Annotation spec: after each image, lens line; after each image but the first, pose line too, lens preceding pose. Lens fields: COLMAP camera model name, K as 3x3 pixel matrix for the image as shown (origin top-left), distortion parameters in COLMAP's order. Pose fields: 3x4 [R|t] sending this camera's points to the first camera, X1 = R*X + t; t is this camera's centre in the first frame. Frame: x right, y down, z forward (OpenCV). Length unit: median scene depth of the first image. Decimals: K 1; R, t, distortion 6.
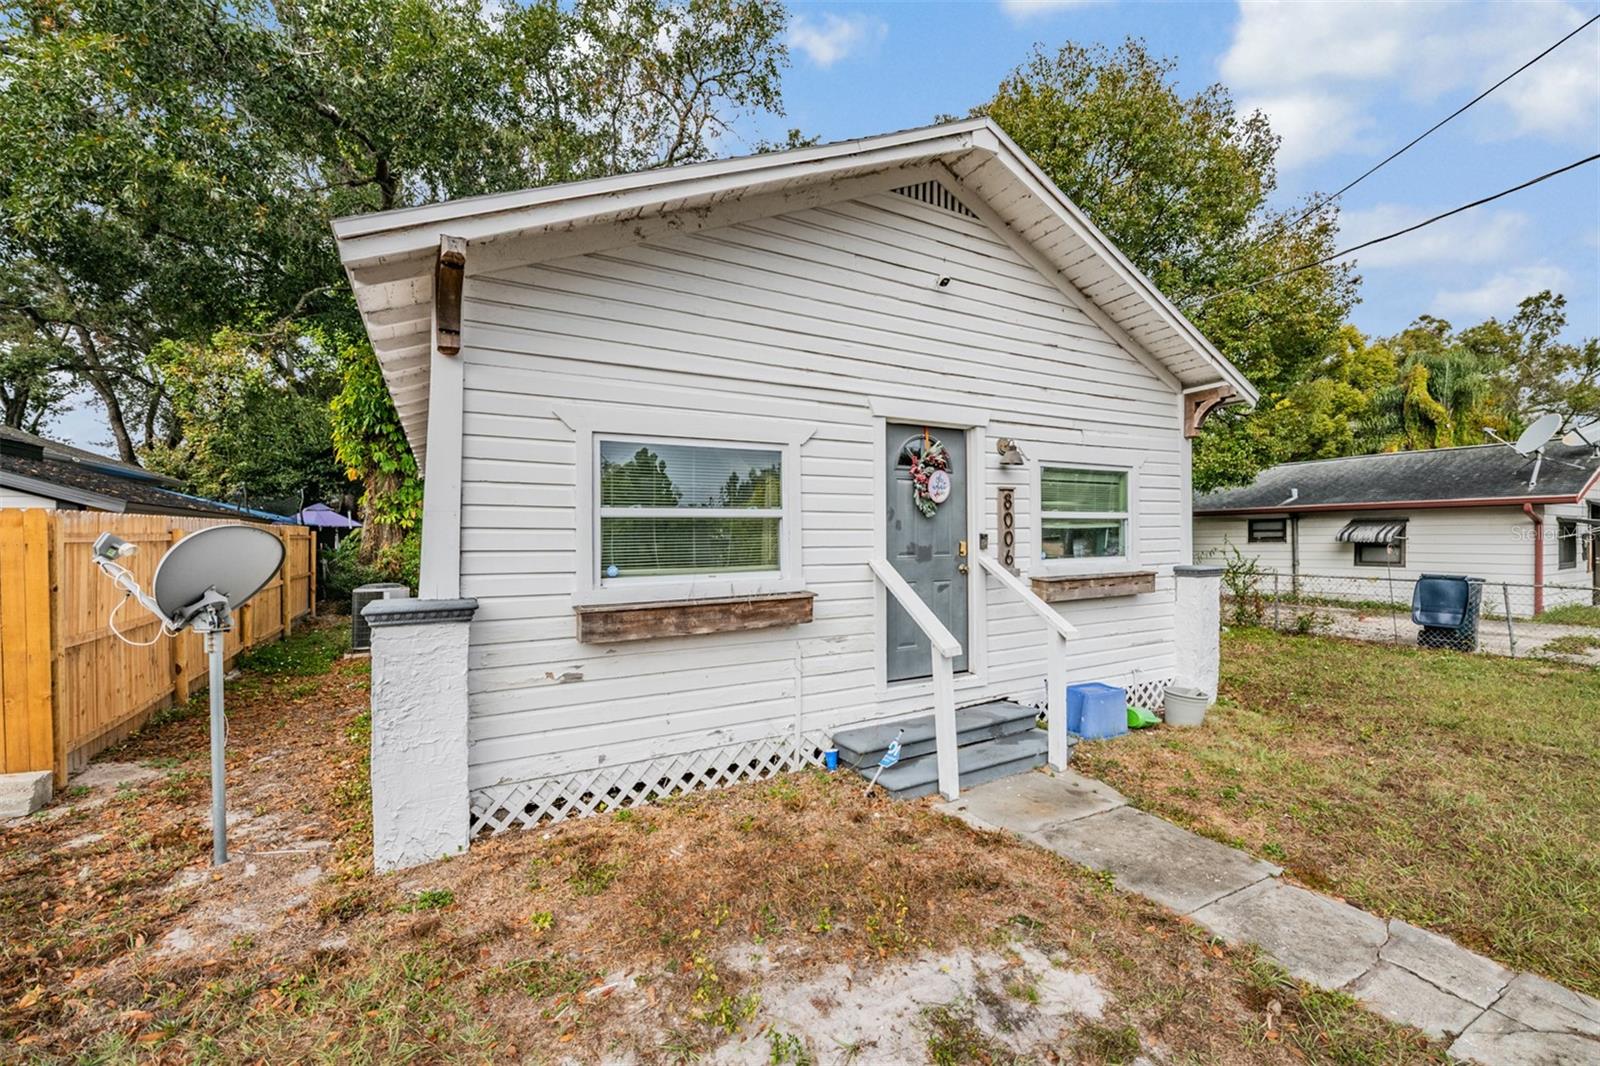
lens RADIAL K [[644.3, 0, 813.6], [0, 644.3, 535.6], [0, 0, 1]] dist [-0.002562, -0.005678]
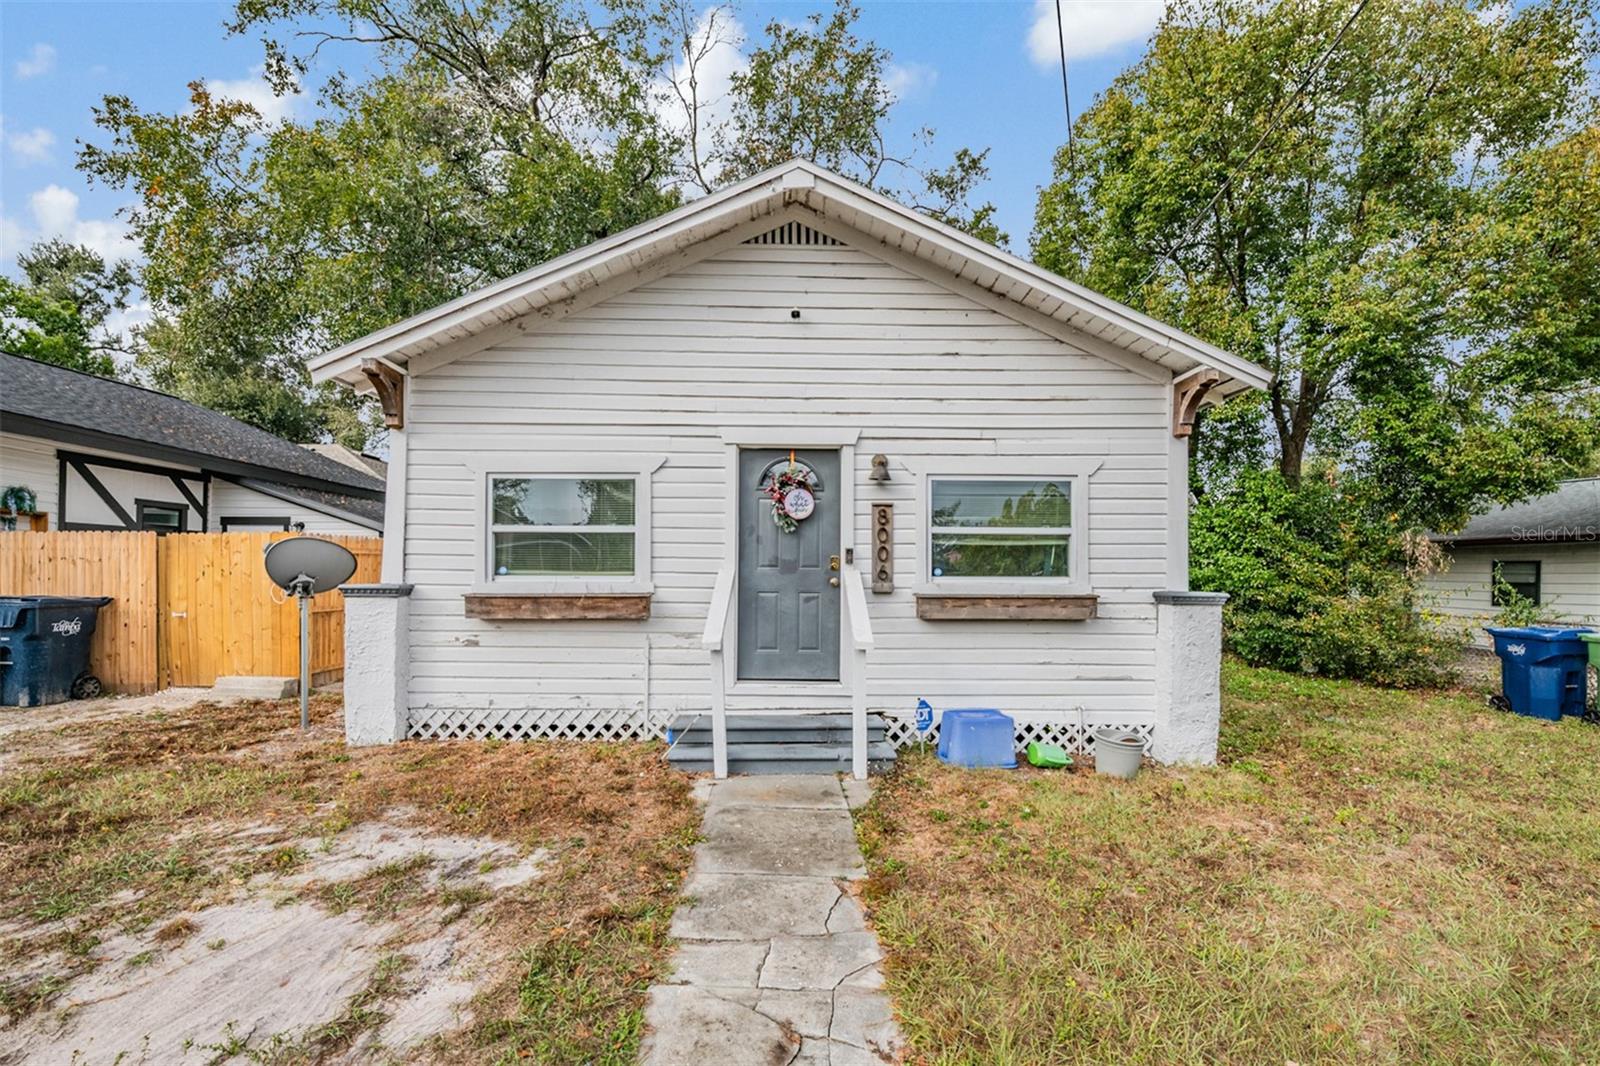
lens RADIAL K [[651.6, 0, 800.3], [0, 651.6, 568.7], [0, 0, 1]] dist [-0.001115, -0.006222]
pose [[0.878988, 0.012869, -0.476670, 0.809969], [-0.014662, 0.999893, -0.000043, 0.035937], [0.476618, 0.007026, 0.879082, 0.050709]]
